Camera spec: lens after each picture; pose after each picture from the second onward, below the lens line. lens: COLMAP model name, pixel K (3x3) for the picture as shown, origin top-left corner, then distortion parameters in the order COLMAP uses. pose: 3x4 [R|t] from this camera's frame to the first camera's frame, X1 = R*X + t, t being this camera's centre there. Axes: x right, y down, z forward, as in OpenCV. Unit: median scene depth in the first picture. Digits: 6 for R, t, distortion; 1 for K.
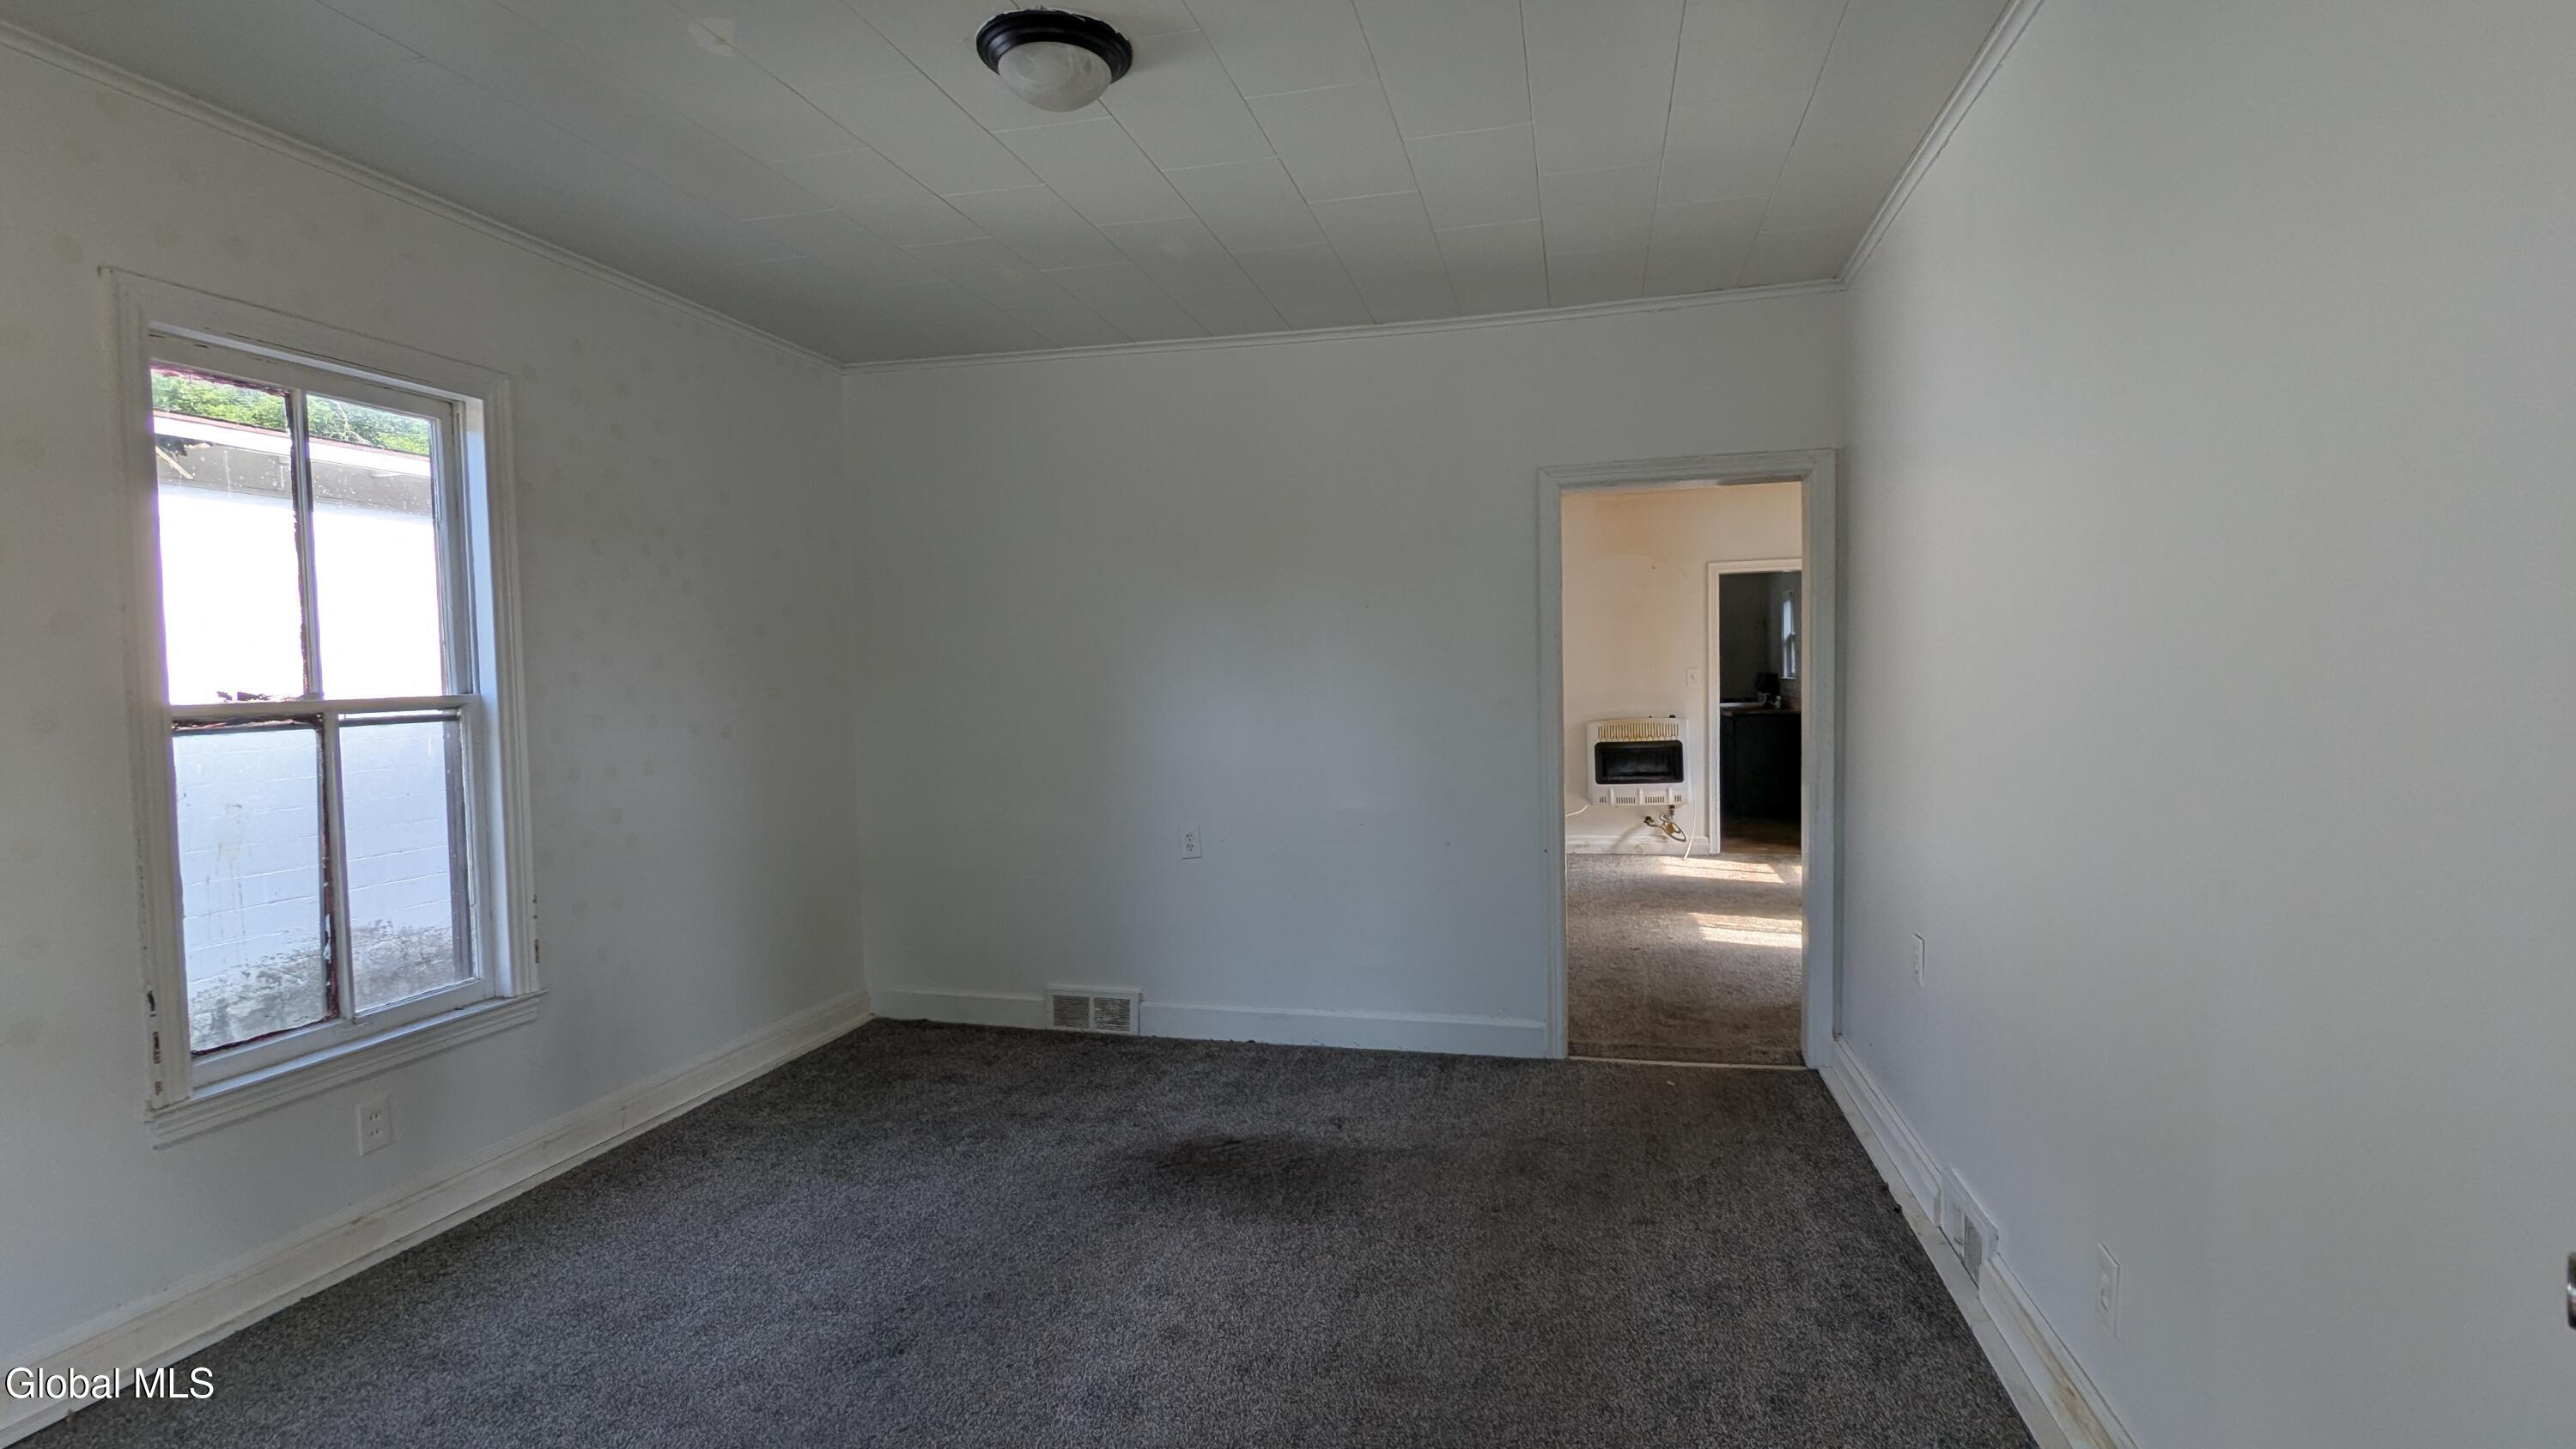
lens RADIAL K [[1195.6, 0, 1299.7], [0, 1195.6, 726.1], [0, 0, 1]] dist [0.000674, -0.001613]
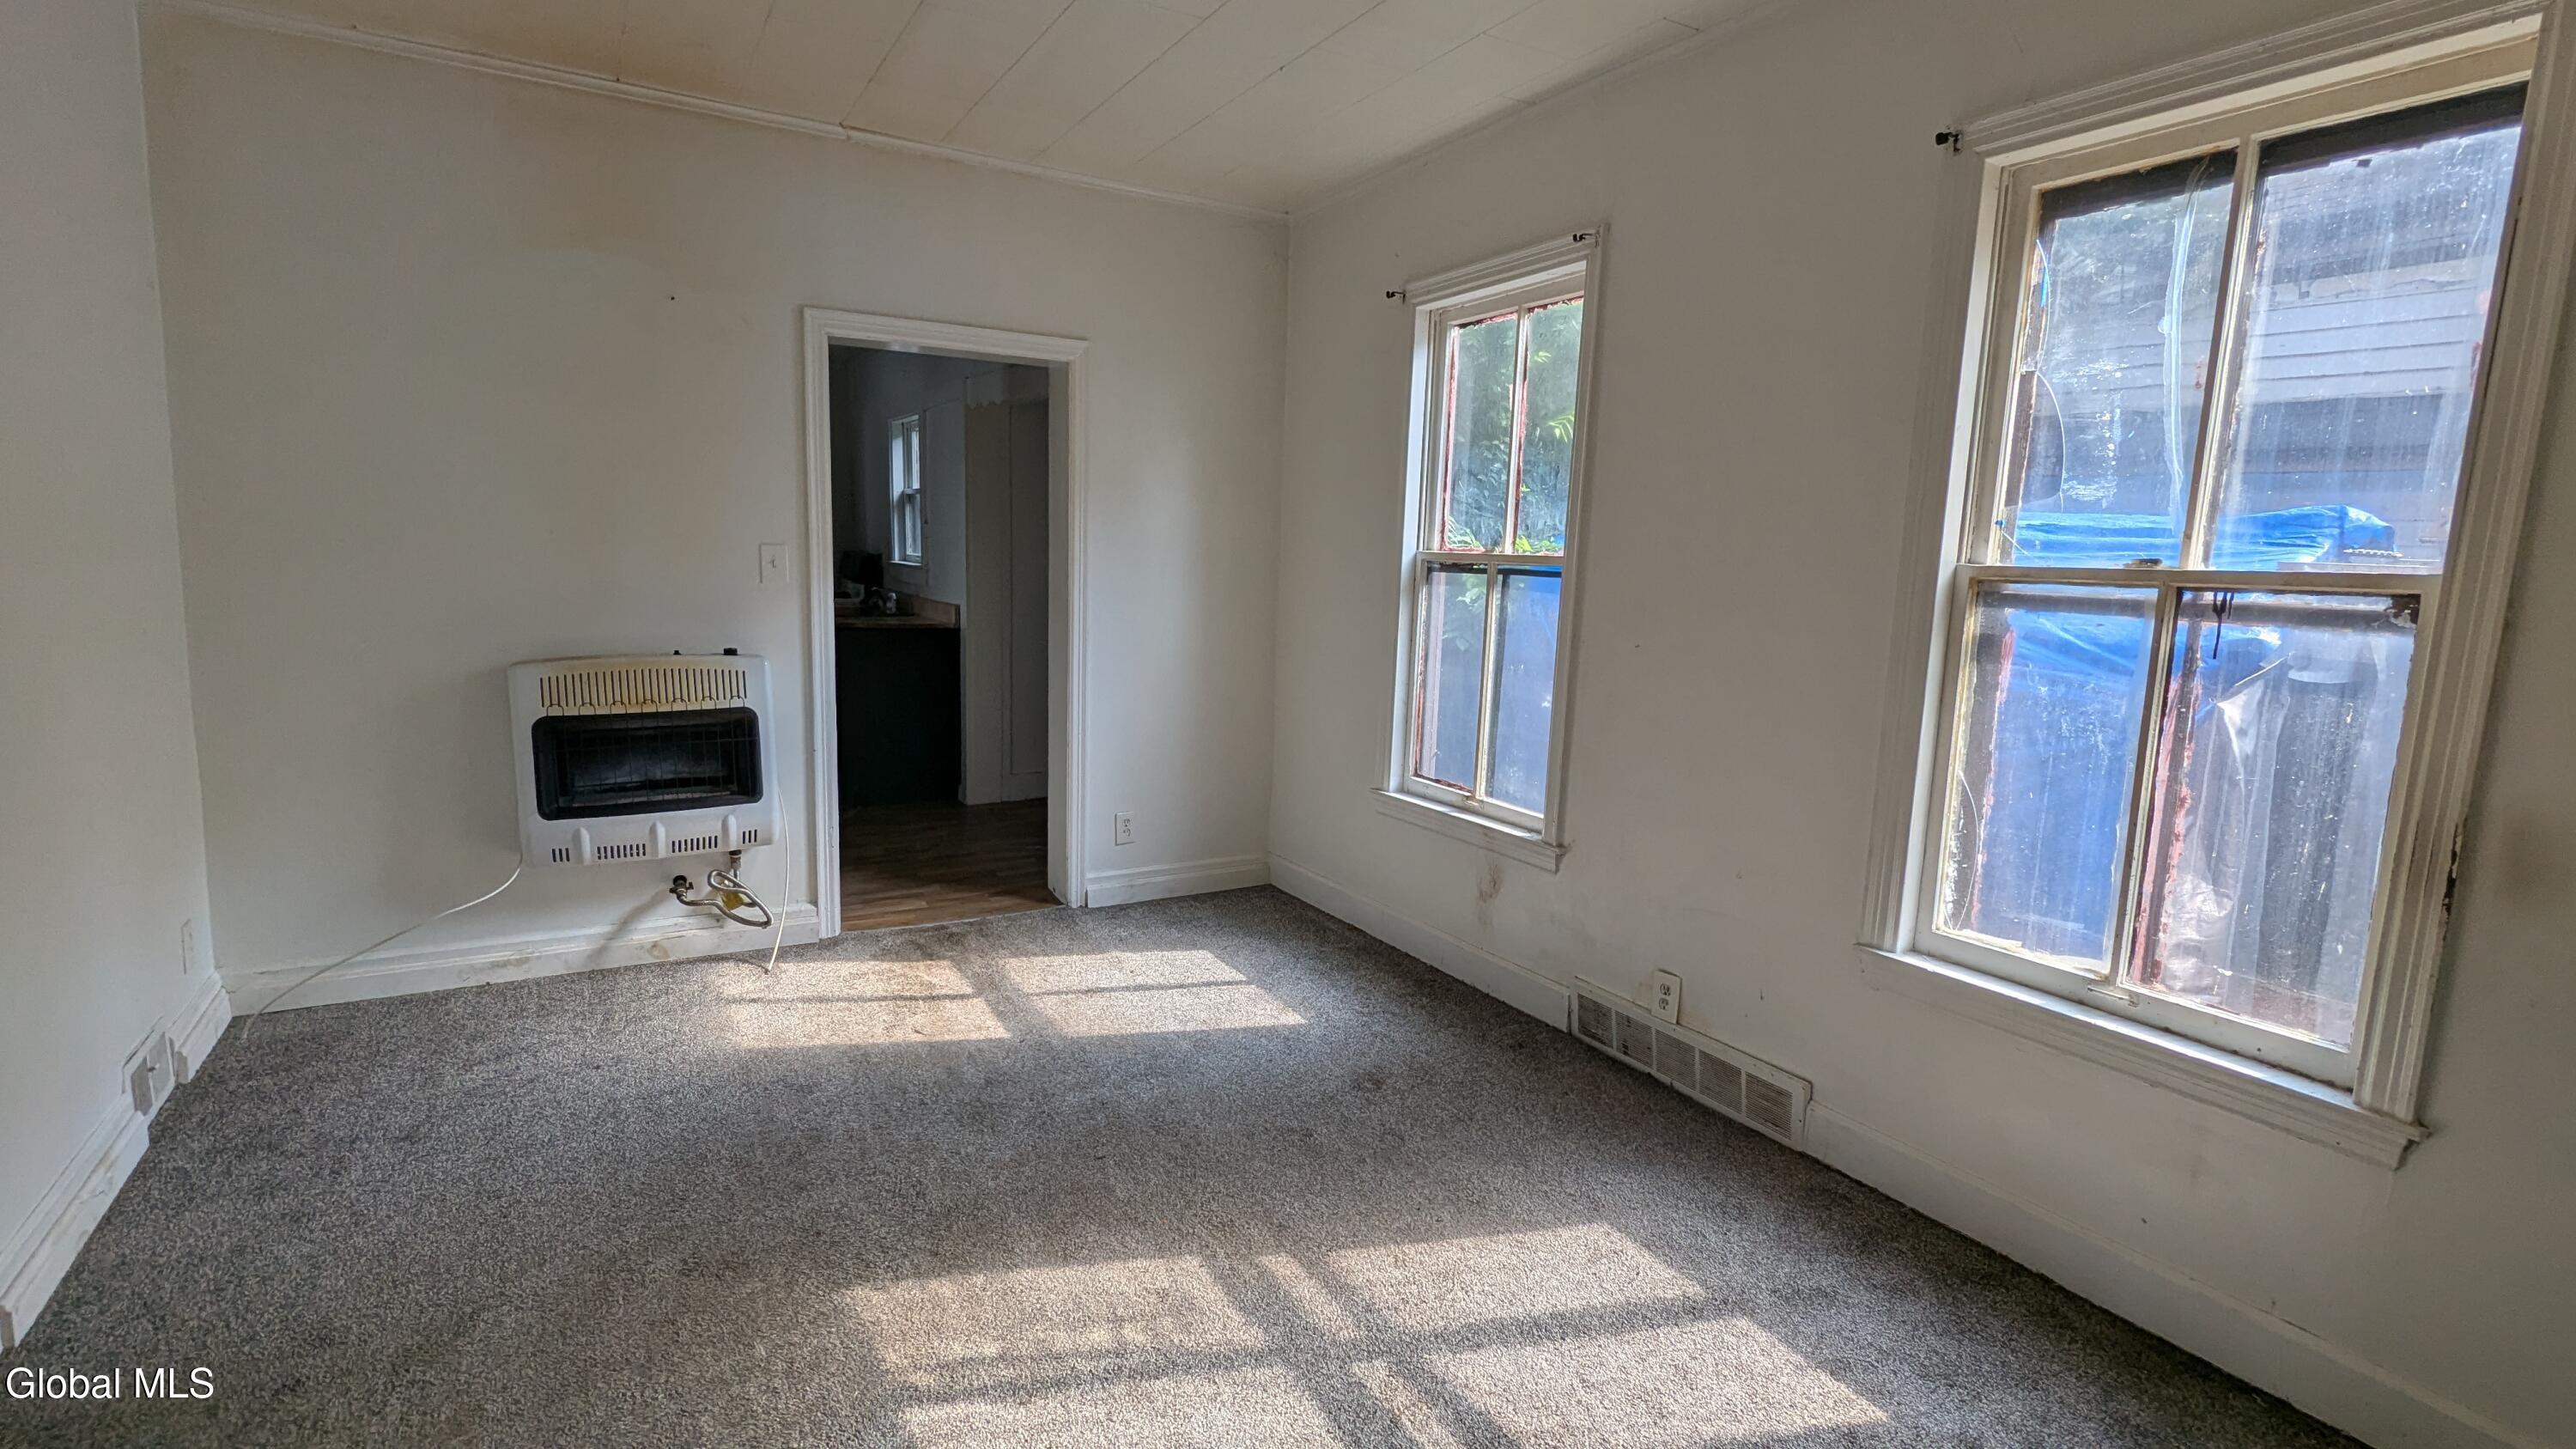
lens RADIAL K [[1195.6, 0, 1305.2], [0, 1195.6, 731.0], [0, 0, 1]] dist [0.000674, -0.001613]
pose [[0.704688, -0.058404, 0.707110, 0.281495], [-0.024445, 0.994016, 0.106463, -0.060411], [-0.709096, -0.092308, 0.699043, 1.029133]]
